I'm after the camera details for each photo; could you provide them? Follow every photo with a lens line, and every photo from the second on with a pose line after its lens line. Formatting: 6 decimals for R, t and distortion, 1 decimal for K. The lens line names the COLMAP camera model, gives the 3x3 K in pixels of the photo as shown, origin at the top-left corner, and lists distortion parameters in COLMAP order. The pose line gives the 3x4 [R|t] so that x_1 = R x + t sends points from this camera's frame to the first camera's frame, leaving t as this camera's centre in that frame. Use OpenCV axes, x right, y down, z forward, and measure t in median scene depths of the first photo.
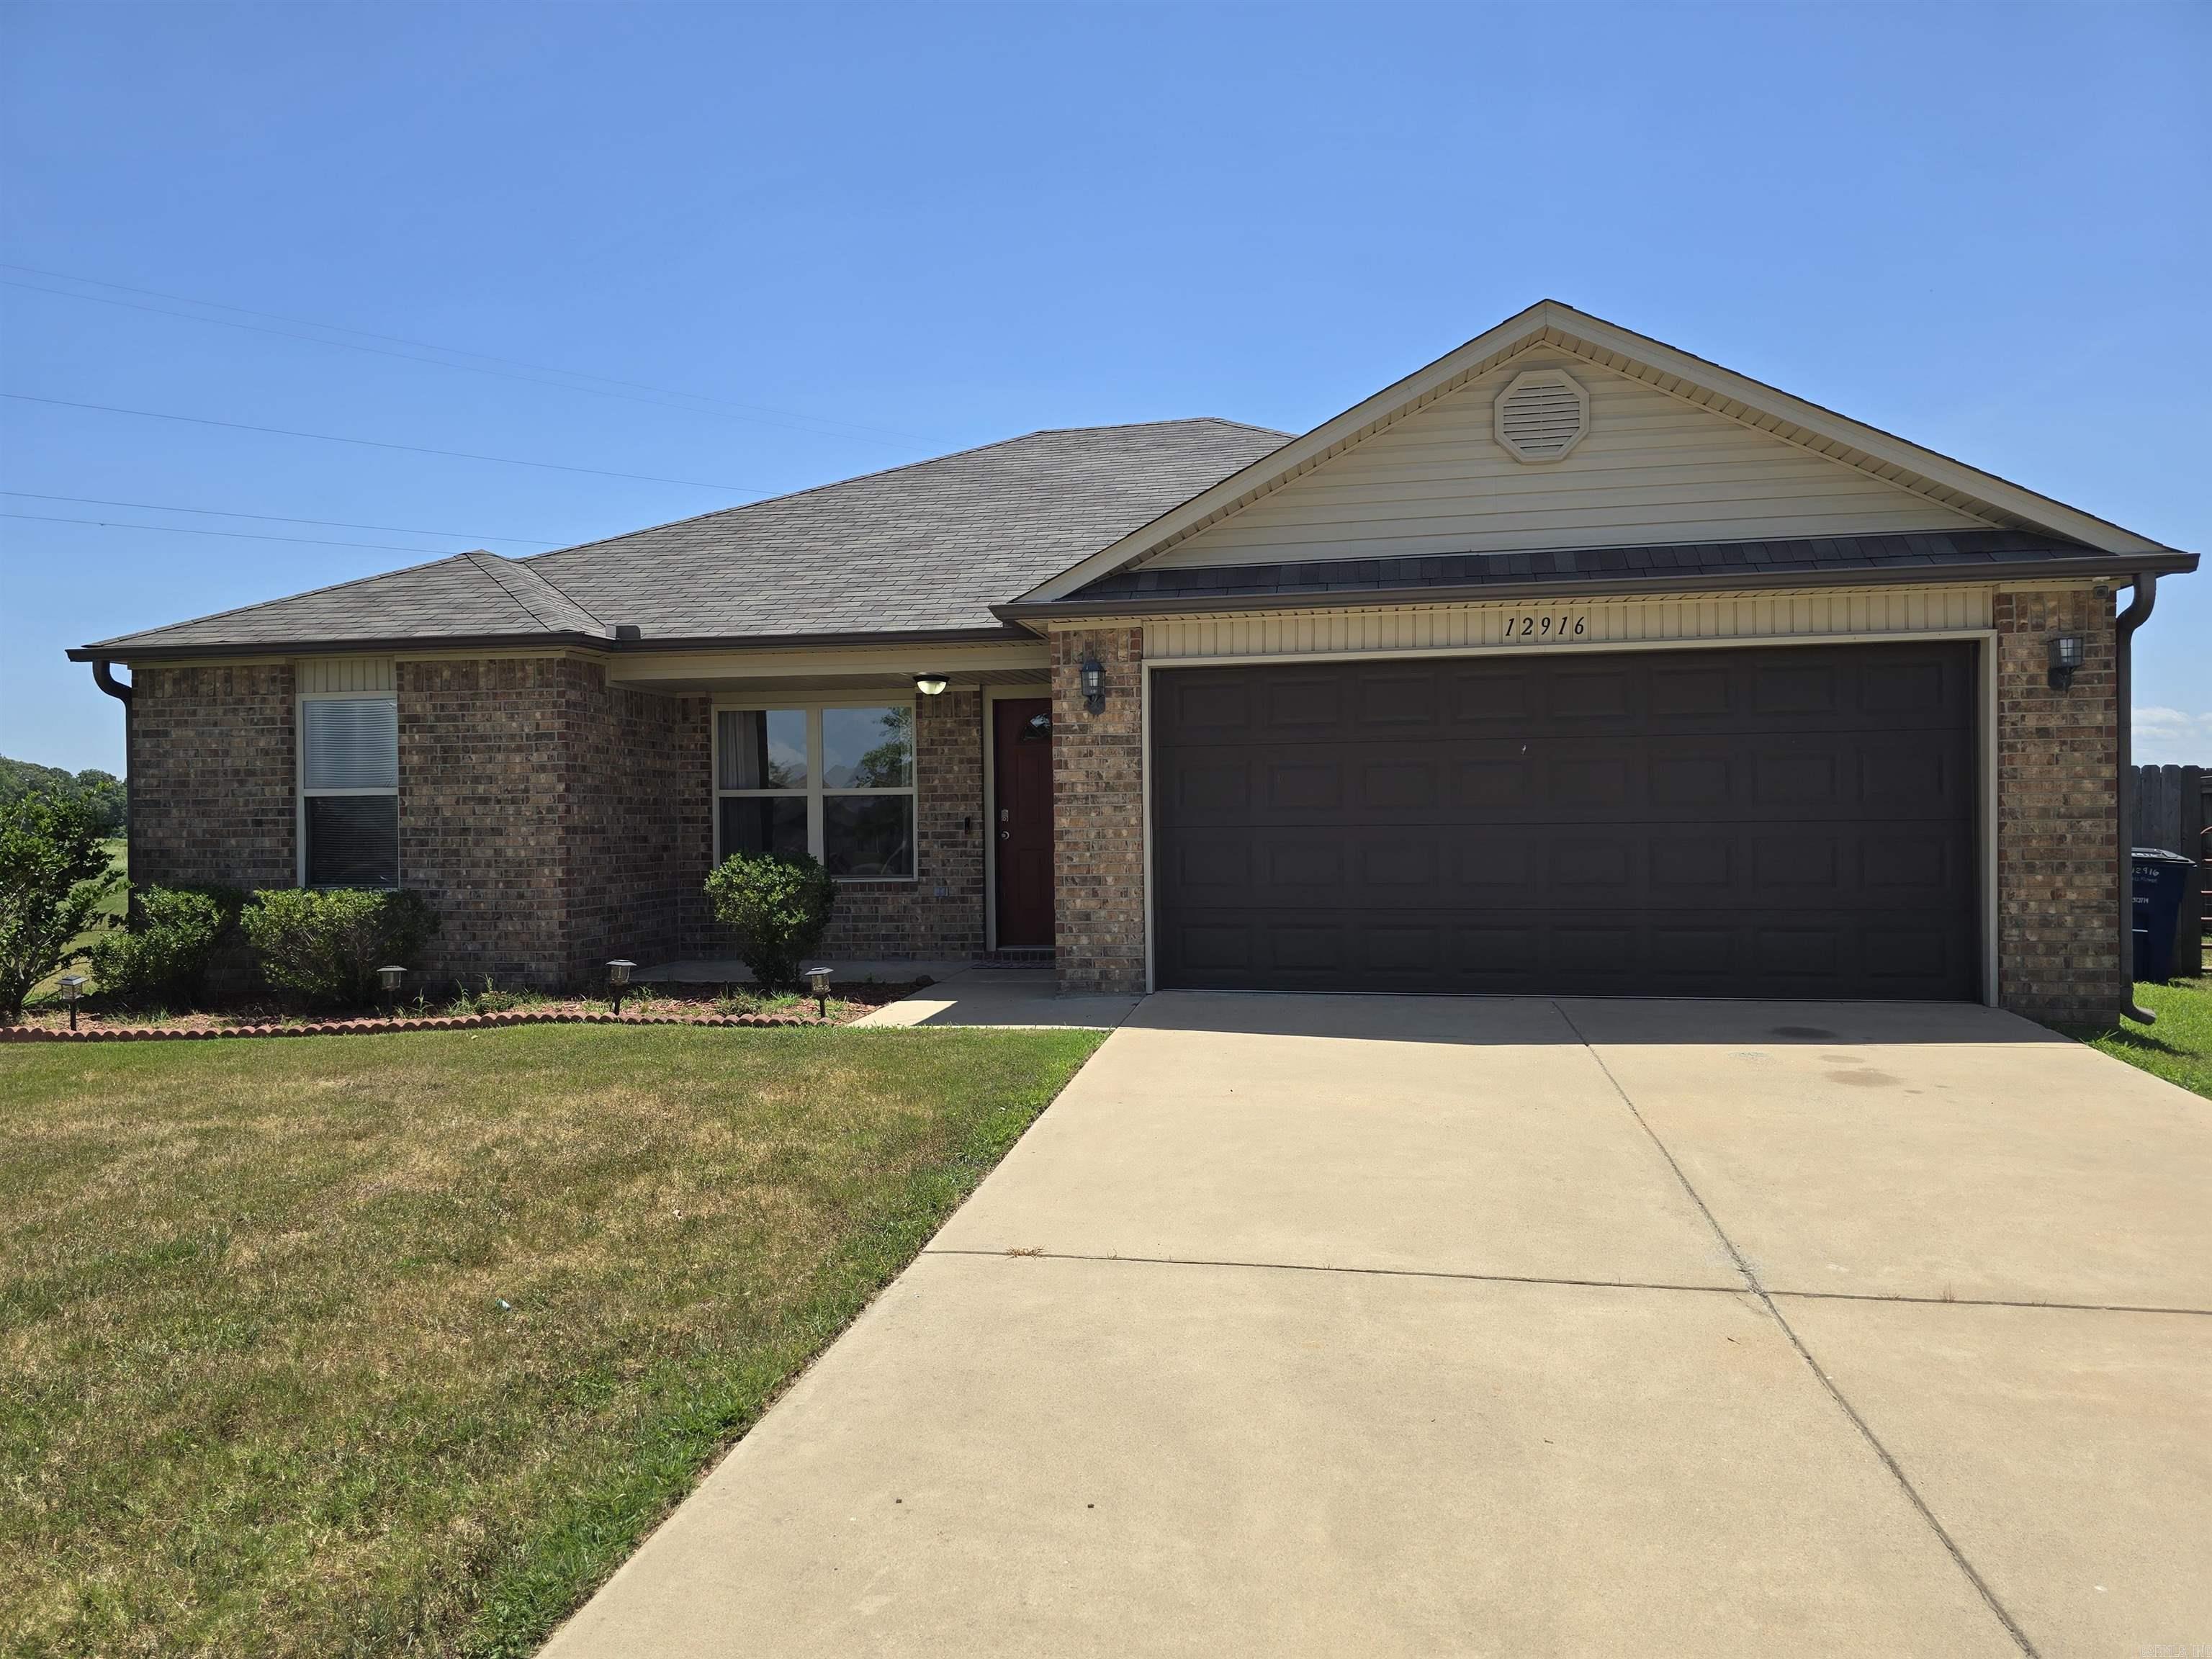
lens RADIAL K [[1456.0, 0, 1107.4], [0, 1456.0, 832.3], [0, 0, 1]] dist [0.037100, -0.018432]
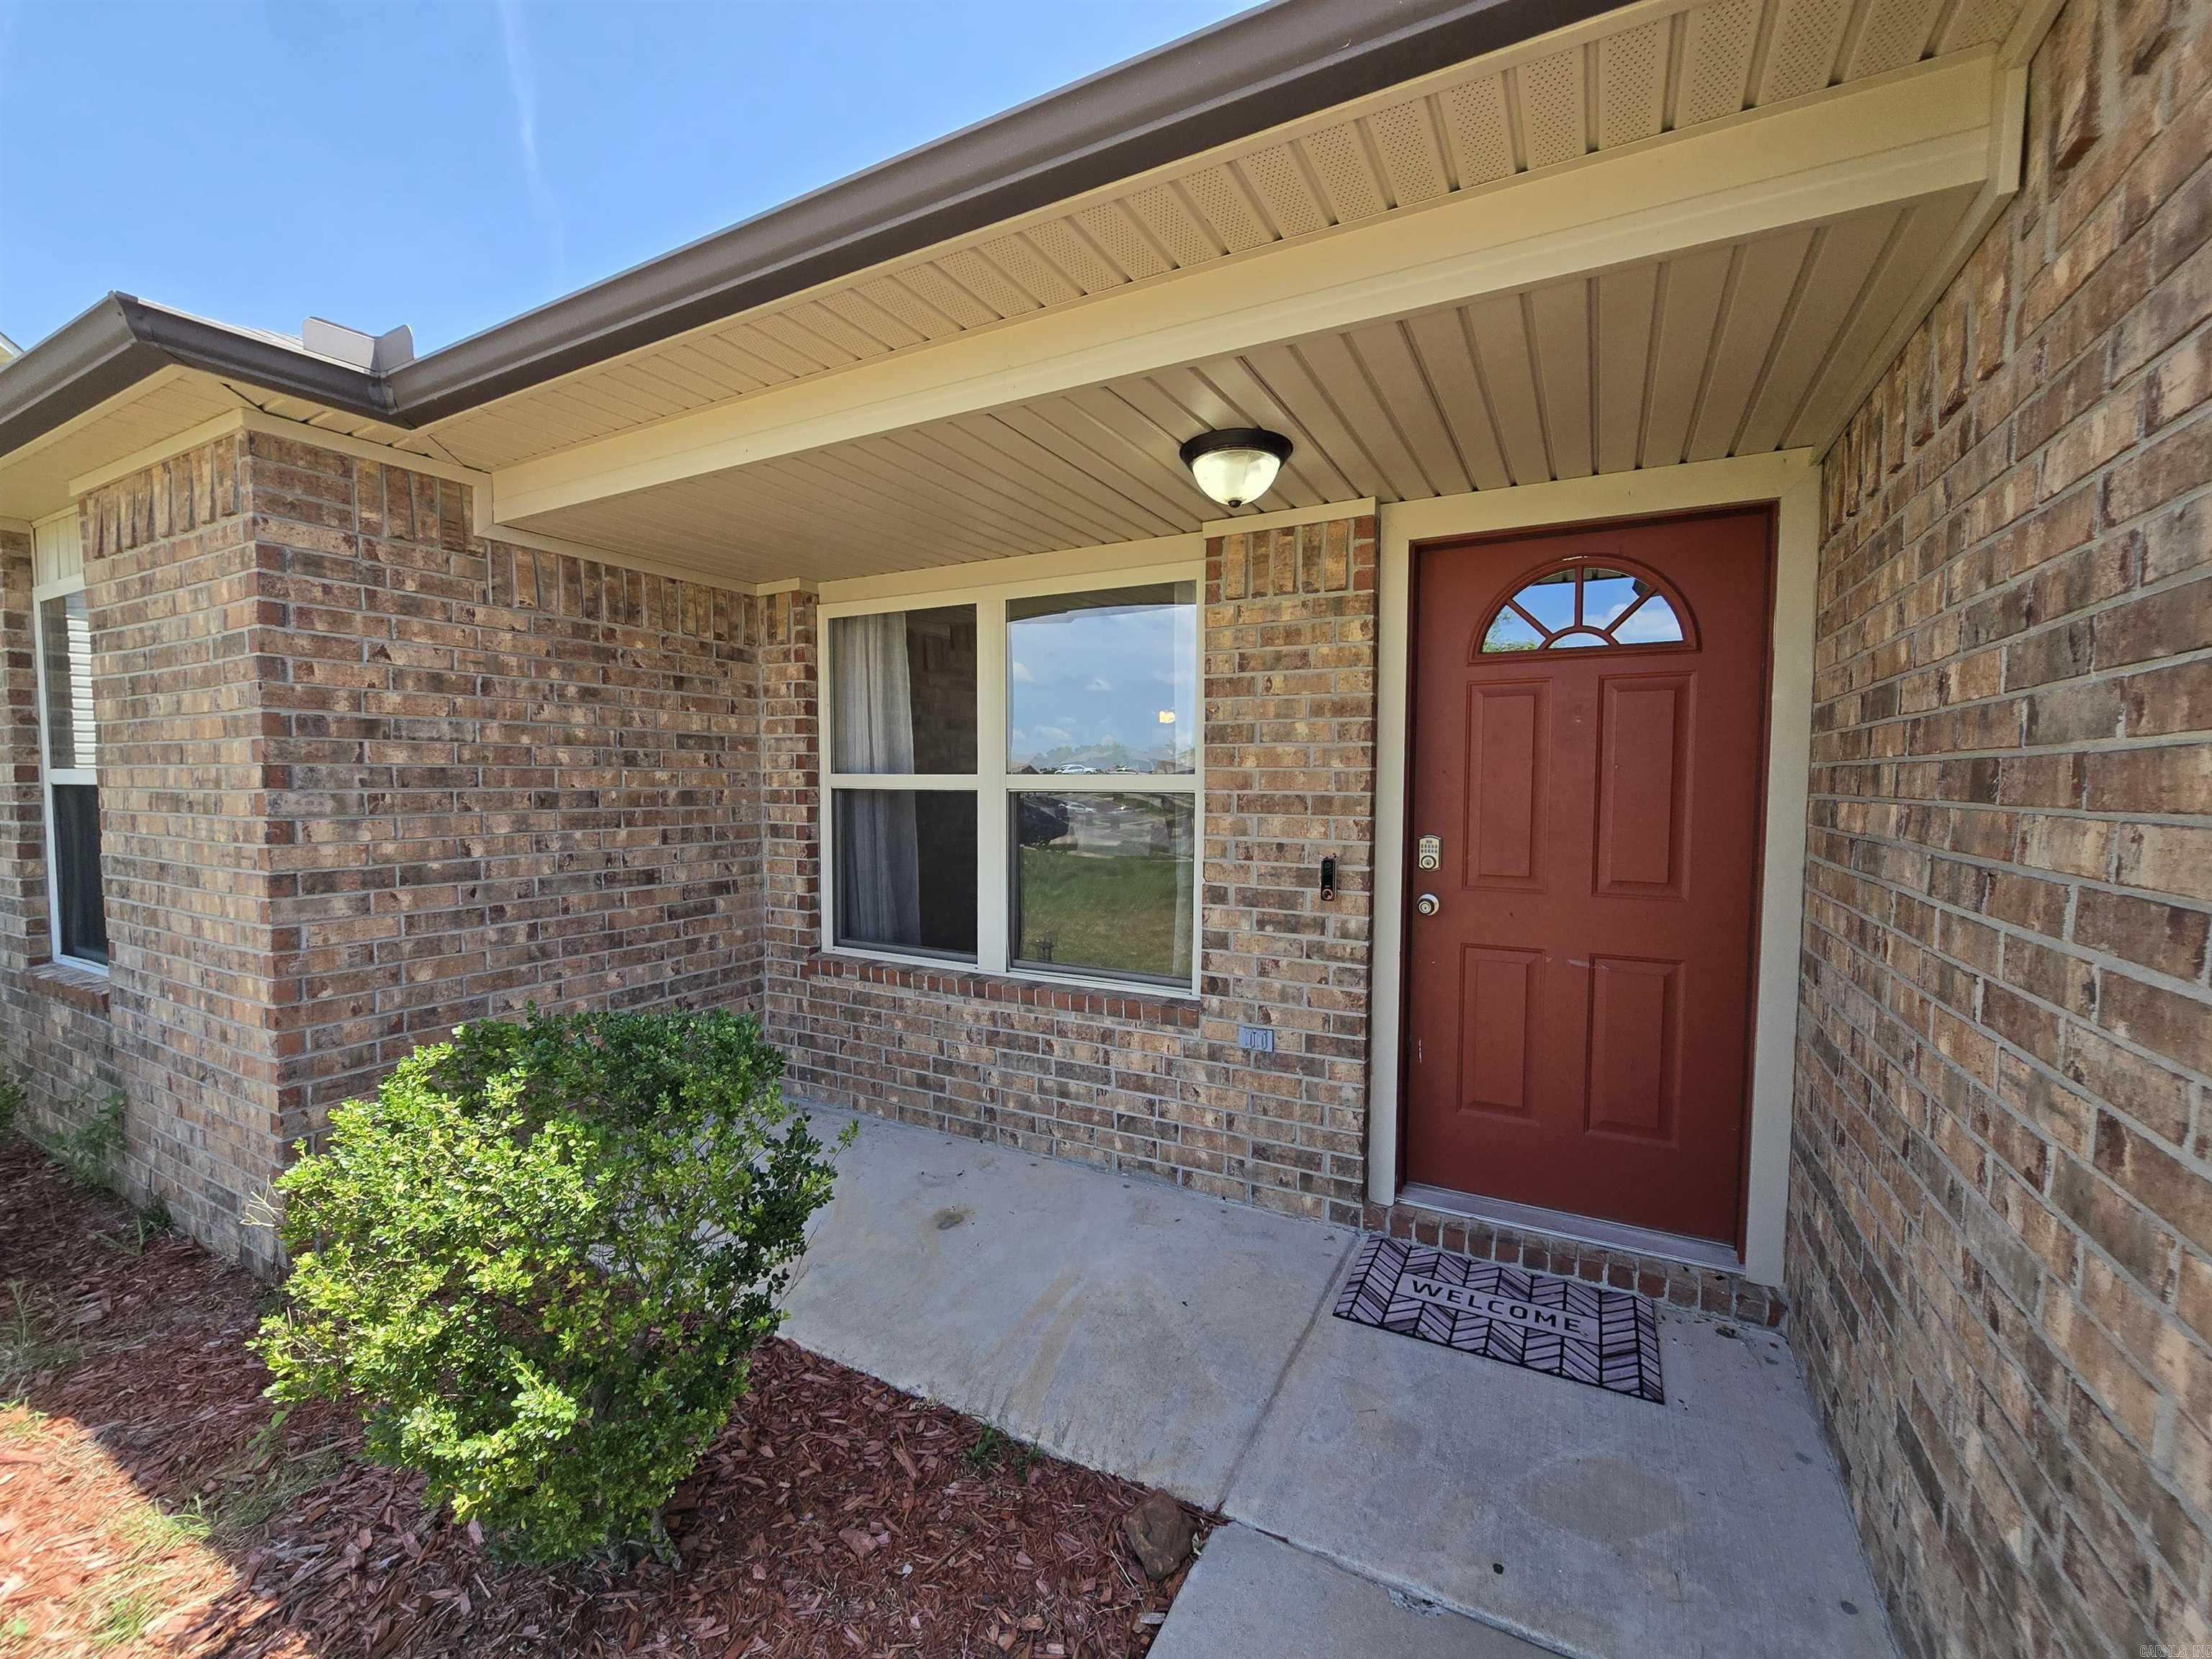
lens RADIAL K [[910.2, 0, 1110.3], [0, 910.2, 839.1], [0, 0, 1]] dist [-0.010361, 0.002809]
pose [[0.950488, 0.035555, -0.308721, -0.085229], [-0.016544, 0.997814, 0.063982, -0.032544], [0.310321, -0.055707, 0.948998, 0.835487]]
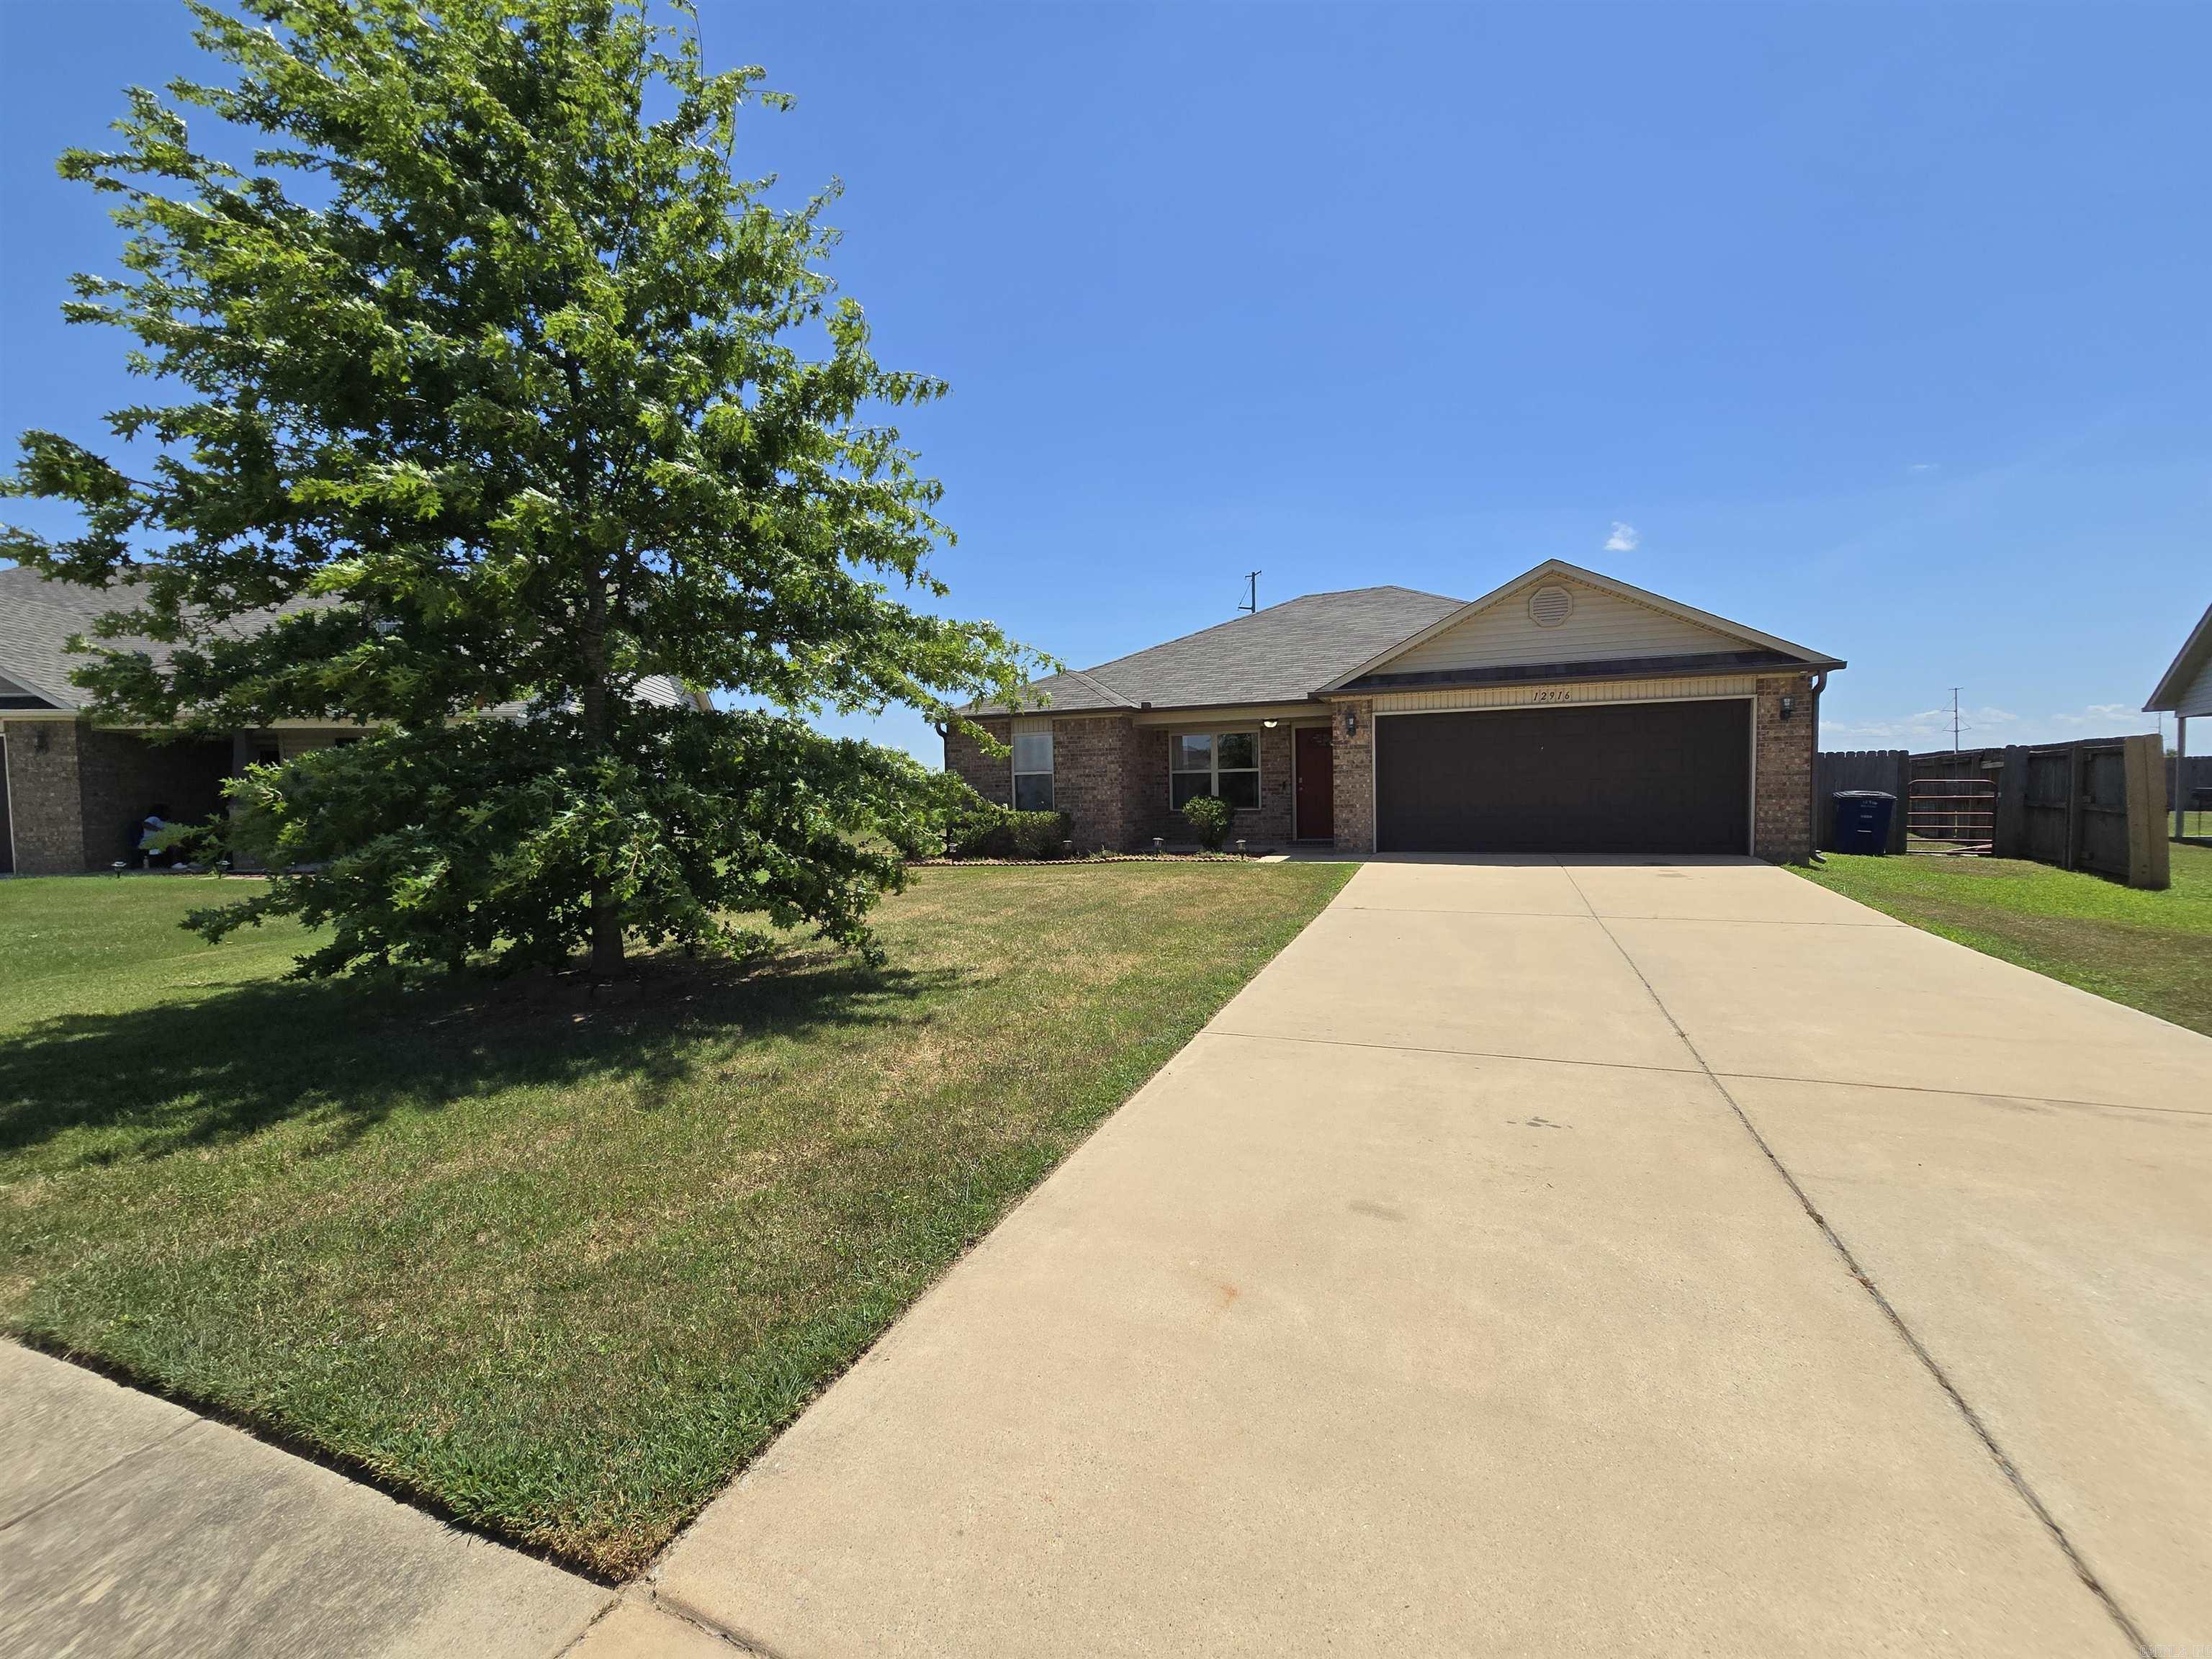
lens RADIAL K [[910.2, 0, 1109.5], [0, 910.2, 836.8], [0, 0, 1]] dist [-0.010361, 0.002809]
pose [[0.979906, 0.002648, -0.199442, -0.088032], [0.005548, 0.999163, 0.040524, 0.018589], [0.199383, -0.040816, 0.979071, -0.483207]]
